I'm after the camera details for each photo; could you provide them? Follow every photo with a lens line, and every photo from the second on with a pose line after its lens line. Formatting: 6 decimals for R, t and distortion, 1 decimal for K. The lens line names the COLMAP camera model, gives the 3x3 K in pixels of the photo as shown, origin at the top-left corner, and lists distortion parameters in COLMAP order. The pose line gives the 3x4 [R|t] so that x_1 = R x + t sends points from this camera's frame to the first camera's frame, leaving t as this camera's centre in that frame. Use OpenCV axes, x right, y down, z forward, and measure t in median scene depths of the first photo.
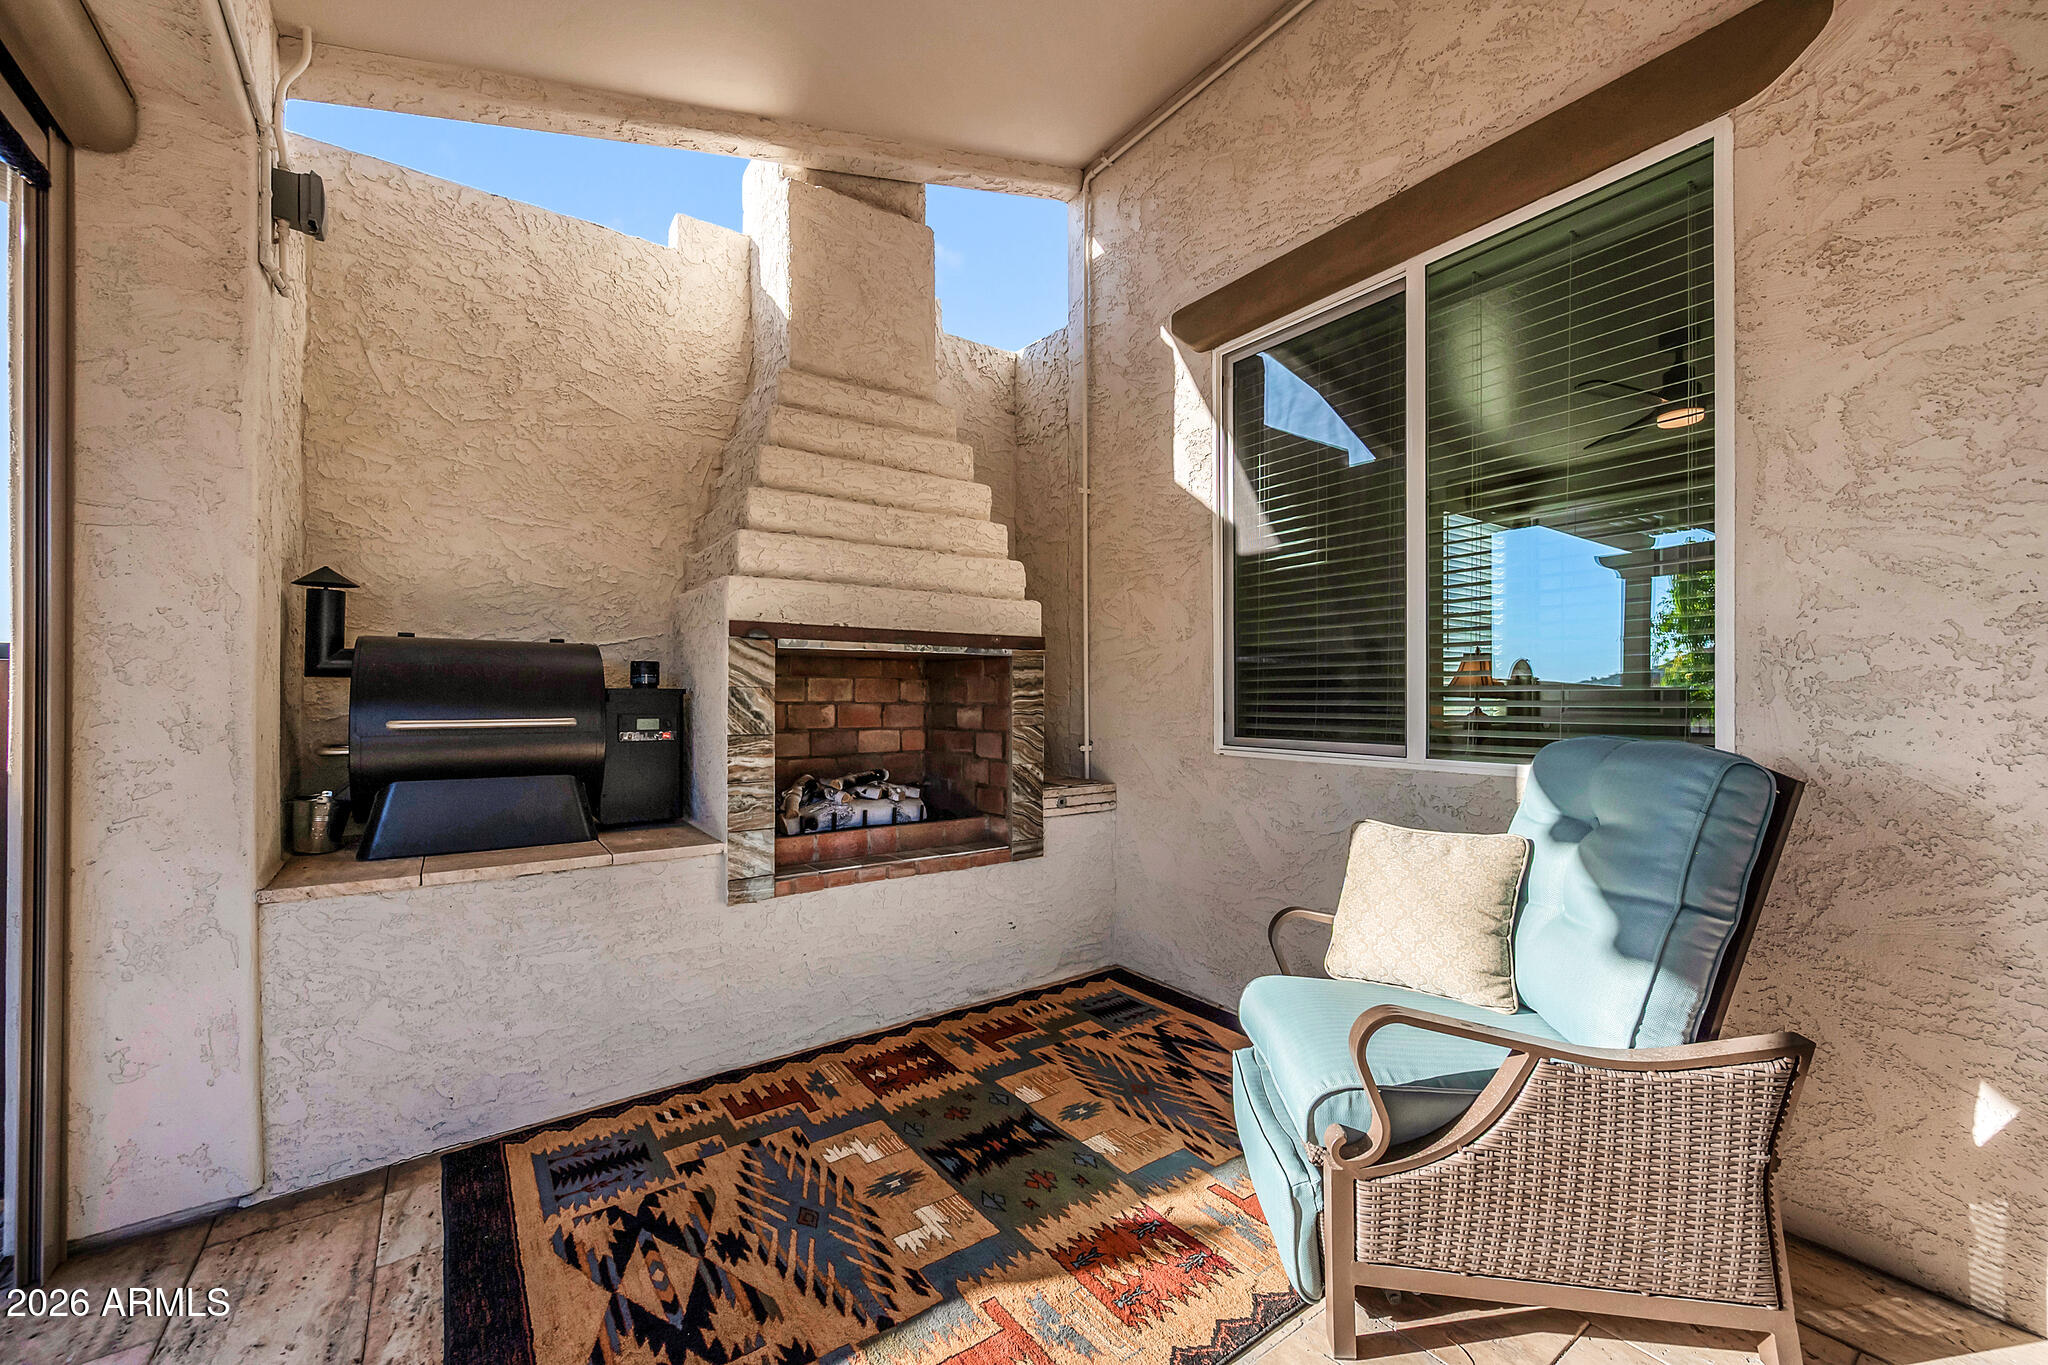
lens RADIAL K [[811.9, 0, 1034.4], [0, 811.9, 702.2], [0, 0, 1]] dist [-0.003836, 0.000831]
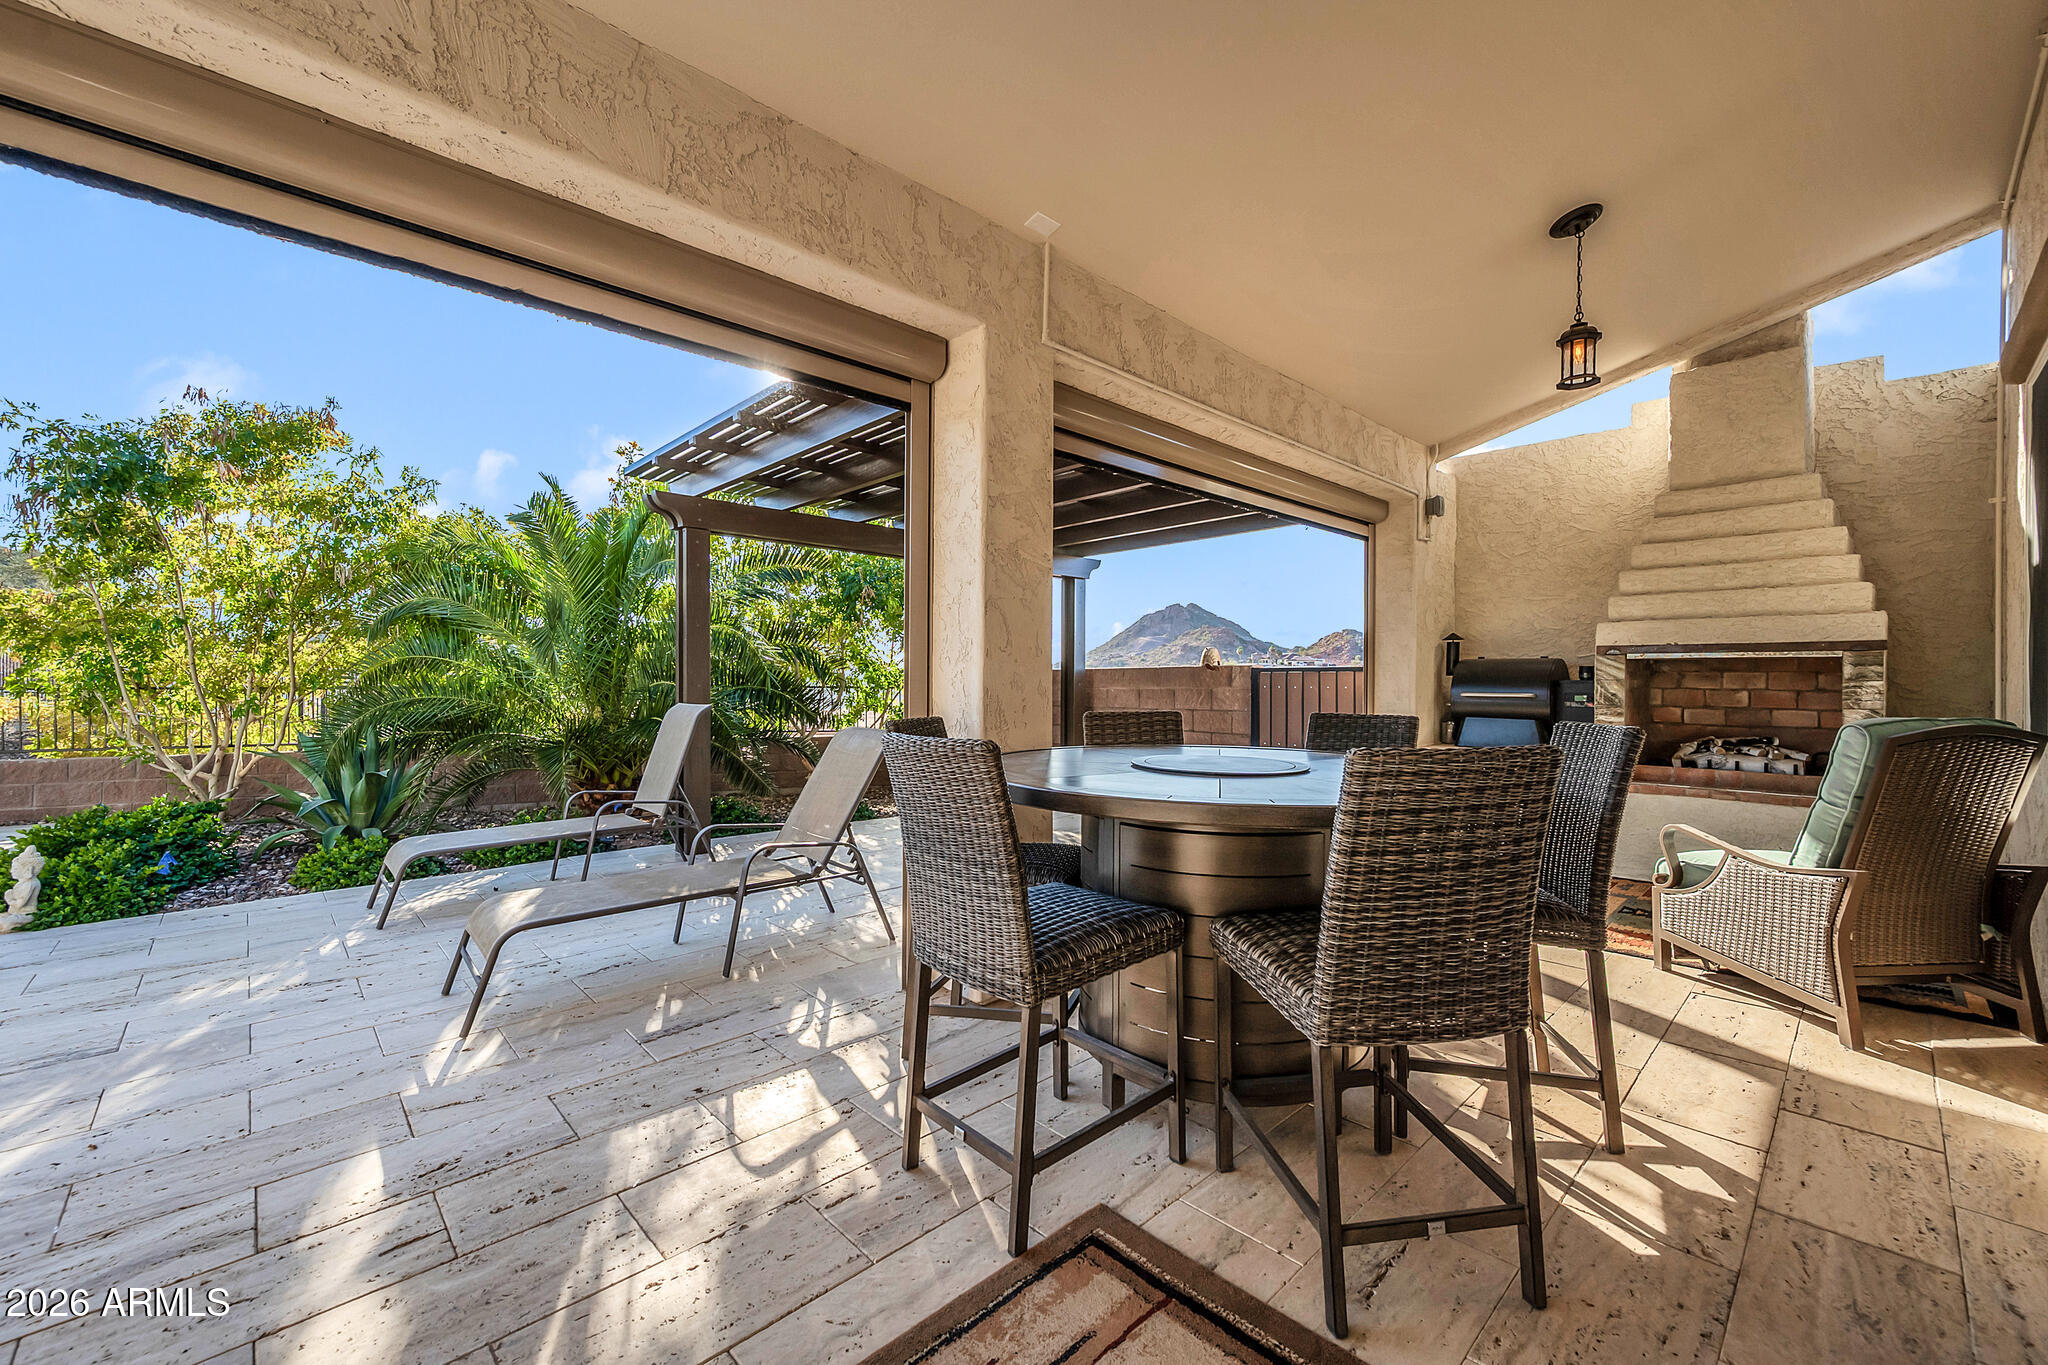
lens RADIAL K [[811.9, 0, 1028.9], [0, 811.9, 682.0], [0, 0, 1]] dist [-0.003836, 0.000831]
pose [[0.137548, 0.006565, -0.990473, 1.309649], [-0.009702, 0.999939, 0.005281, -0.010273], [0.990448, 0.008883, 0.137604, -0.600037]]
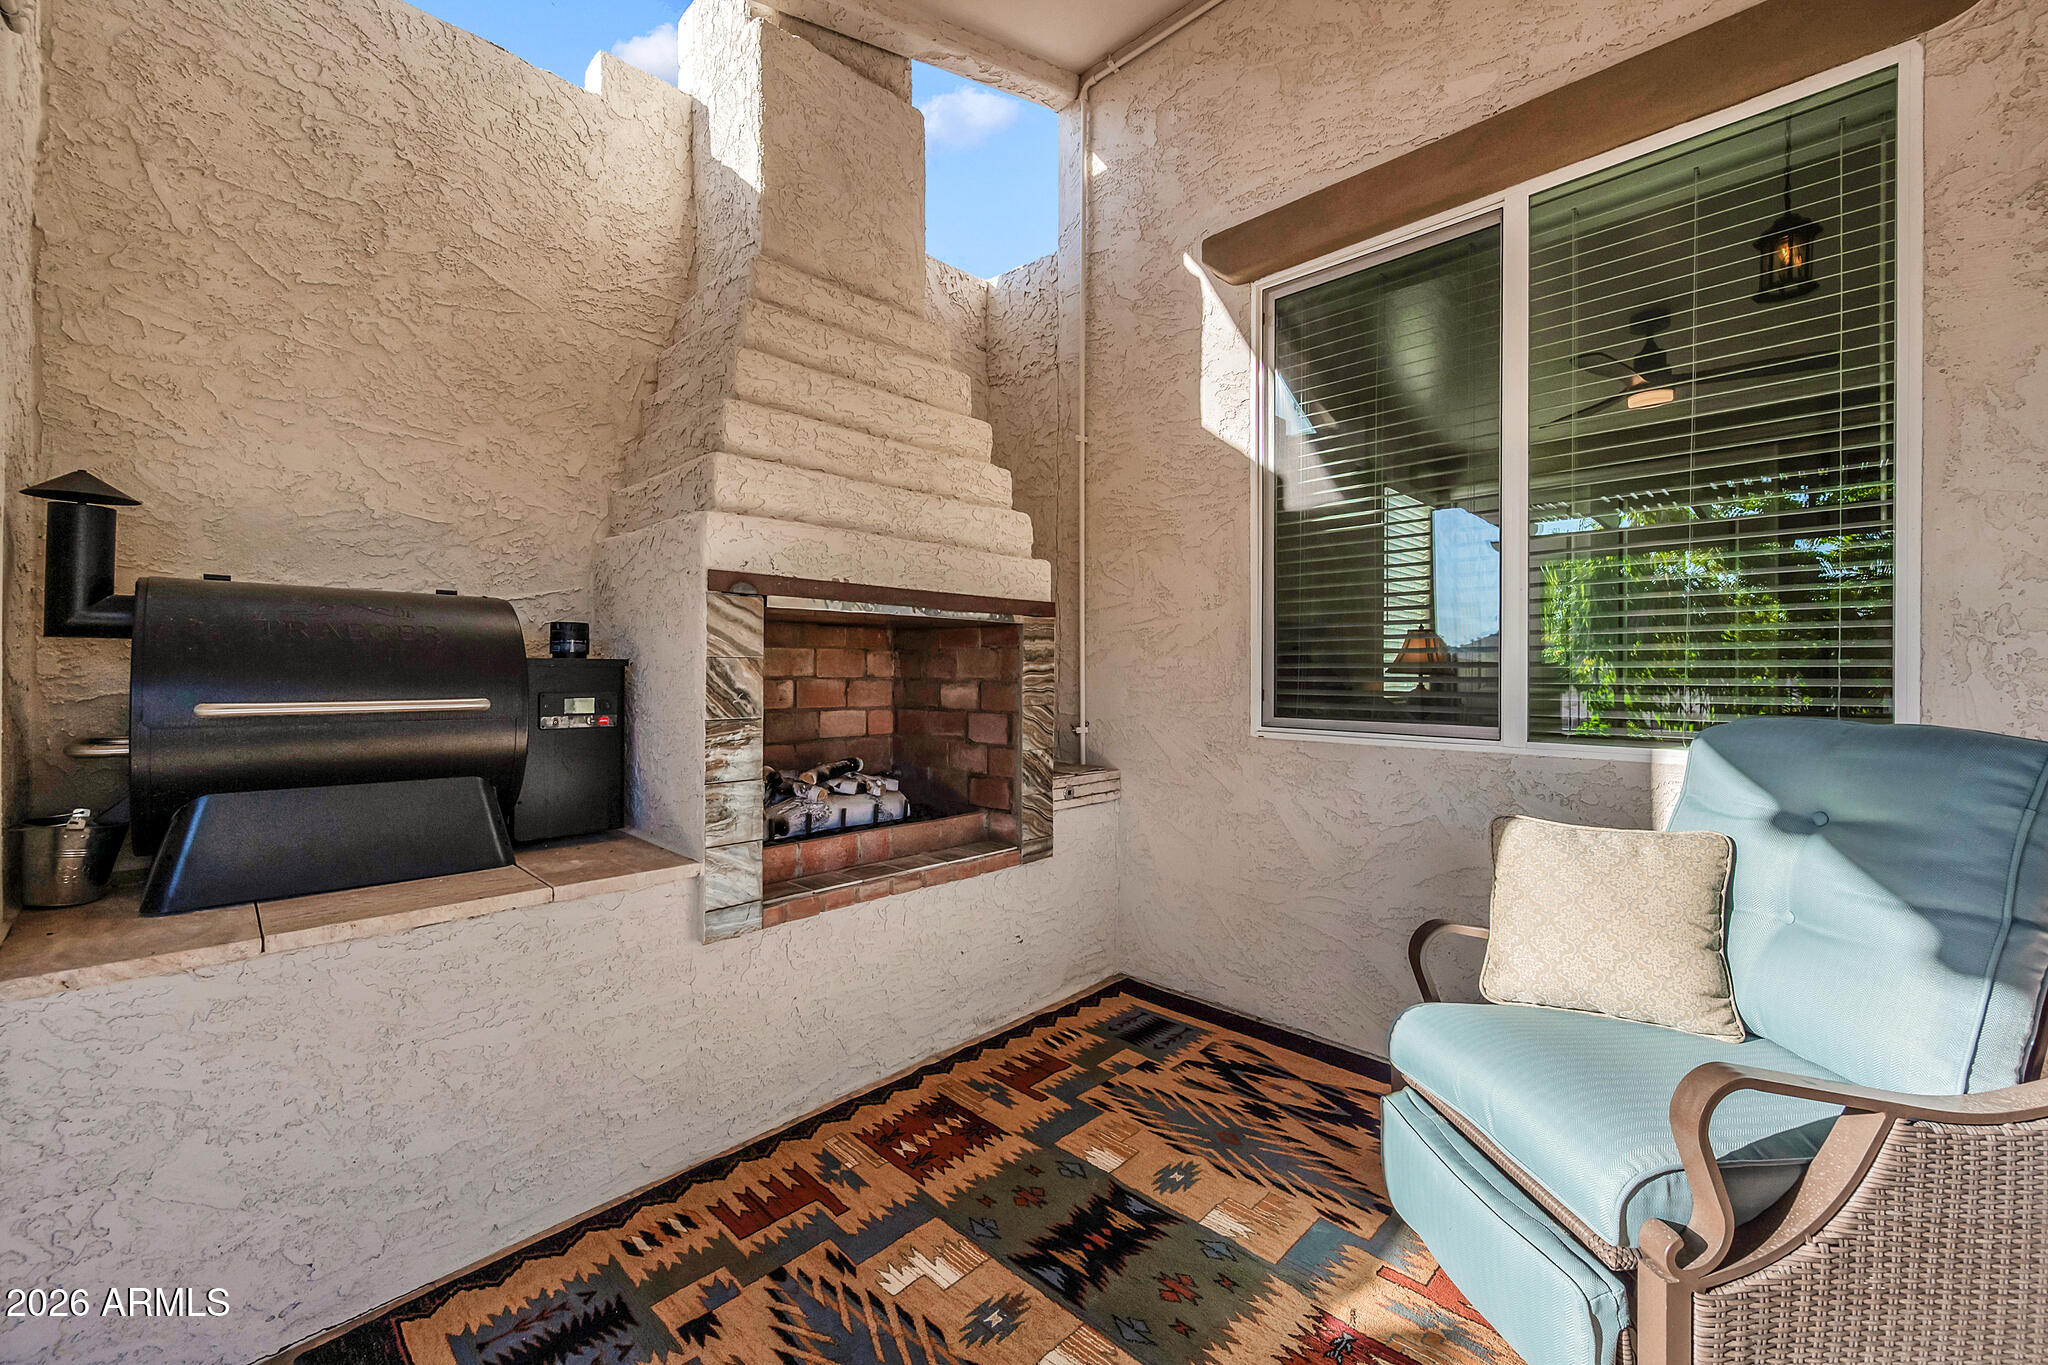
lens RADIAL K [[811.9, 0, 1030.0], [0, 811.9, 679.5], [0, 0, 1]] dist [-0.003836, 0.000831]
pose [[0.984664, 0.002772, 0.174438, -0.200194], [-0.003159, 0.999993, 0.001942, 0.000094], [-0.174431, -0.002463, 0.984666, 0.189000]]
